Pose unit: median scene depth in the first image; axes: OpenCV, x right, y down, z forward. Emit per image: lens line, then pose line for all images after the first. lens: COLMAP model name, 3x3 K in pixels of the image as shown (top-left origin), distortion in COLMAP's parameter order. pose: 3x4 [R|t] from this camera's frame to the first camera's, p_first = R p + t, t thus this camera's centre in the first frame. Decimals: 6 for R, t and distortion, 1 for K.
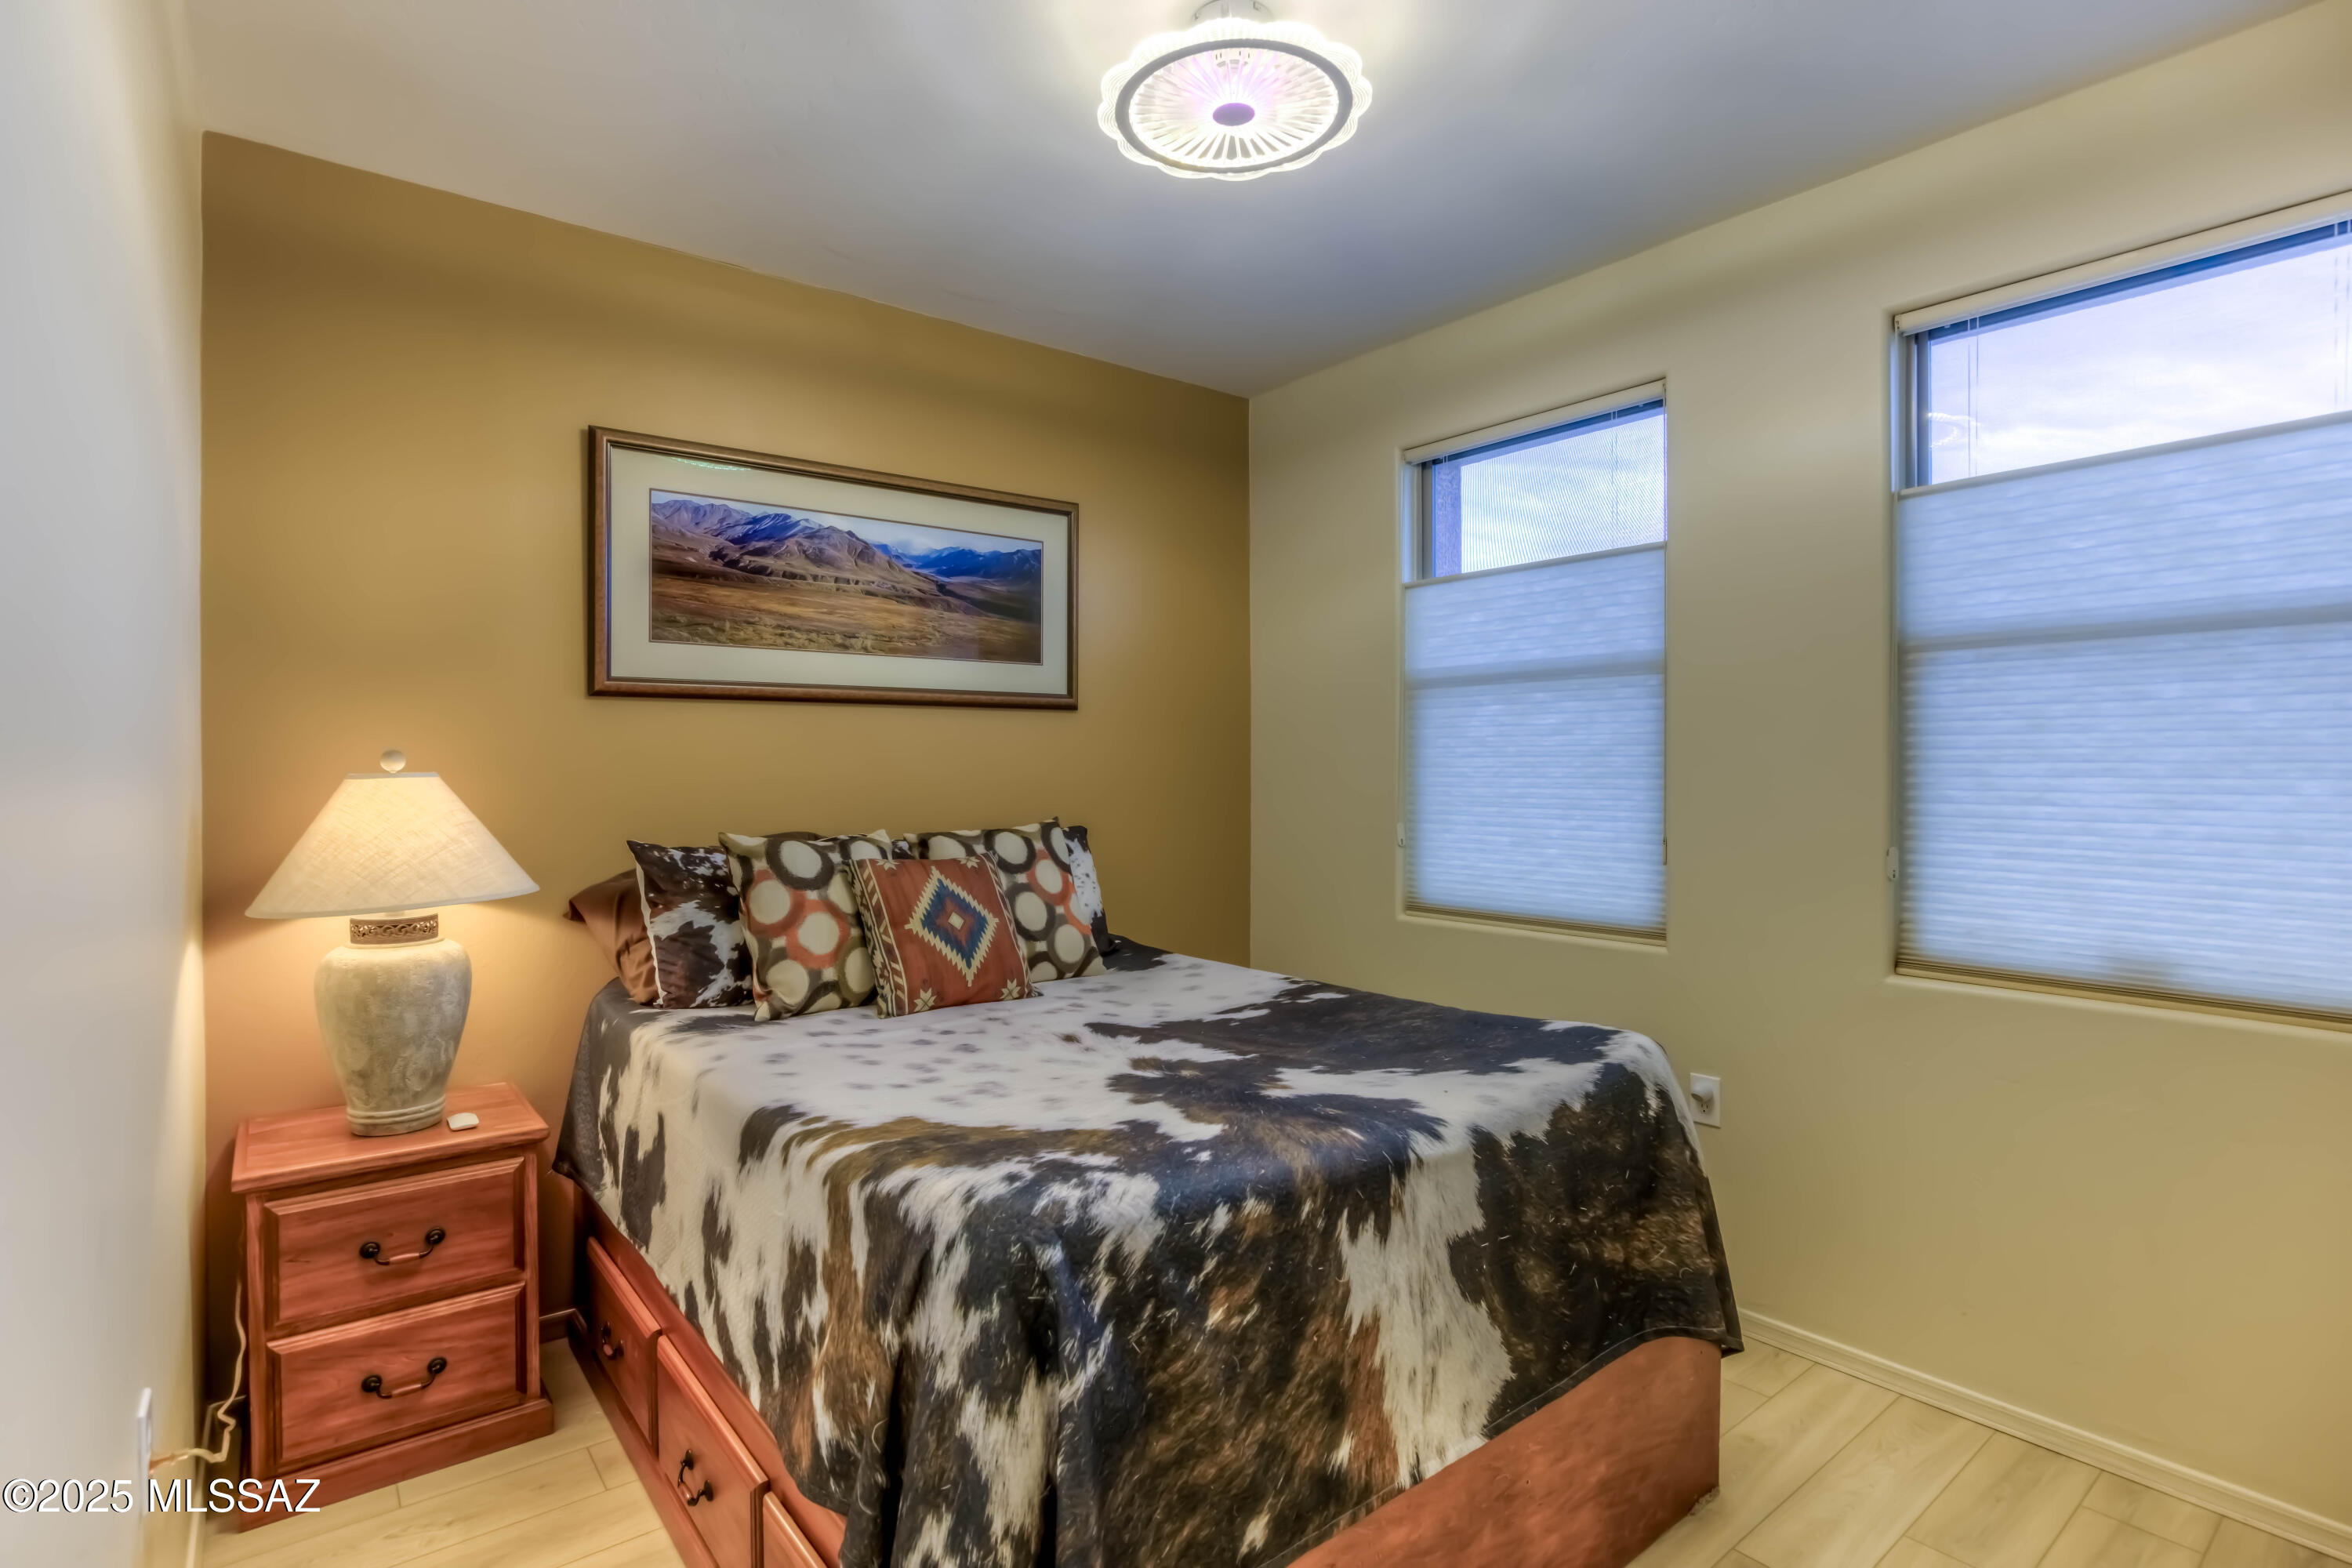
lens RADIAL K [[1189.1, 0, 1156.7], [0, 1189.1, 783.2], [0, 0, 1]] dist [-0.031119, 0.006390]
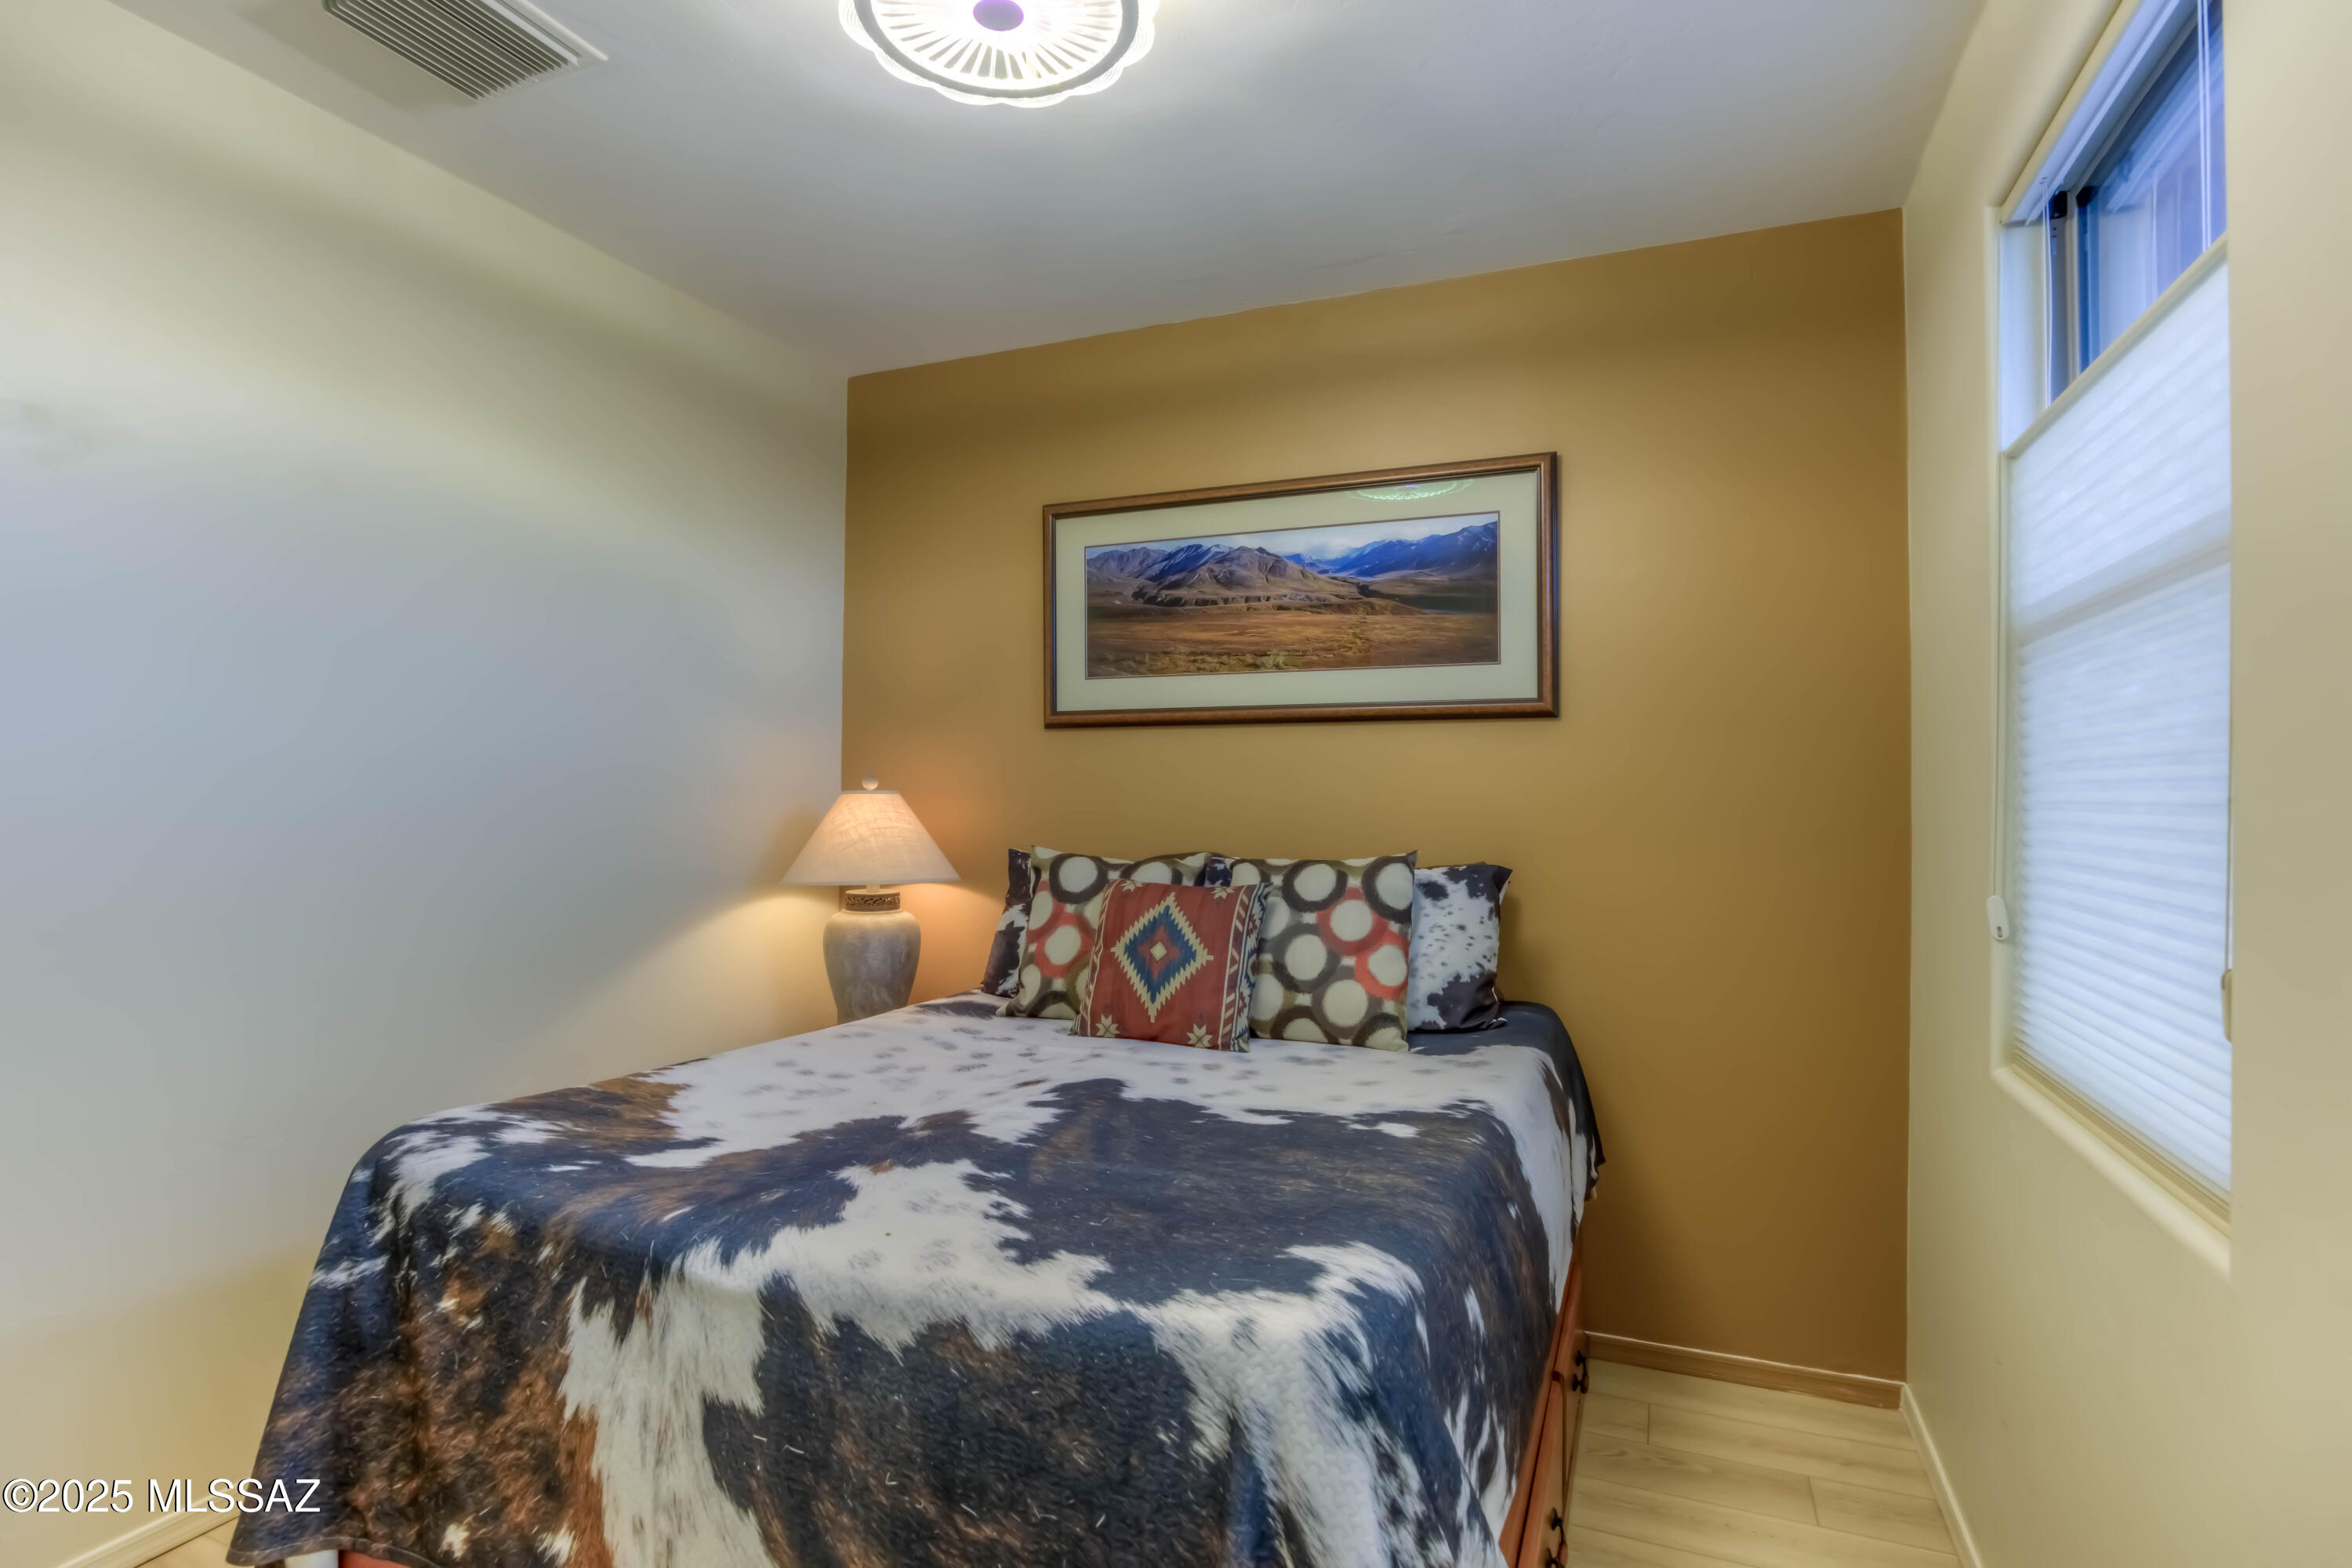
lens RADIAL K [[1189.1, 0, 1162.6], [0, 1189.1, 771.0], [0, 0, 1]] dist [-0.031119, 0.006390]
pose [[0.462534, -0.009883, -0.886546, 0.678582], [-0.019170, 0.999593, -0.021144, -0.007116], [0.886394, 0.026775, 0.462157, 0.569712]]
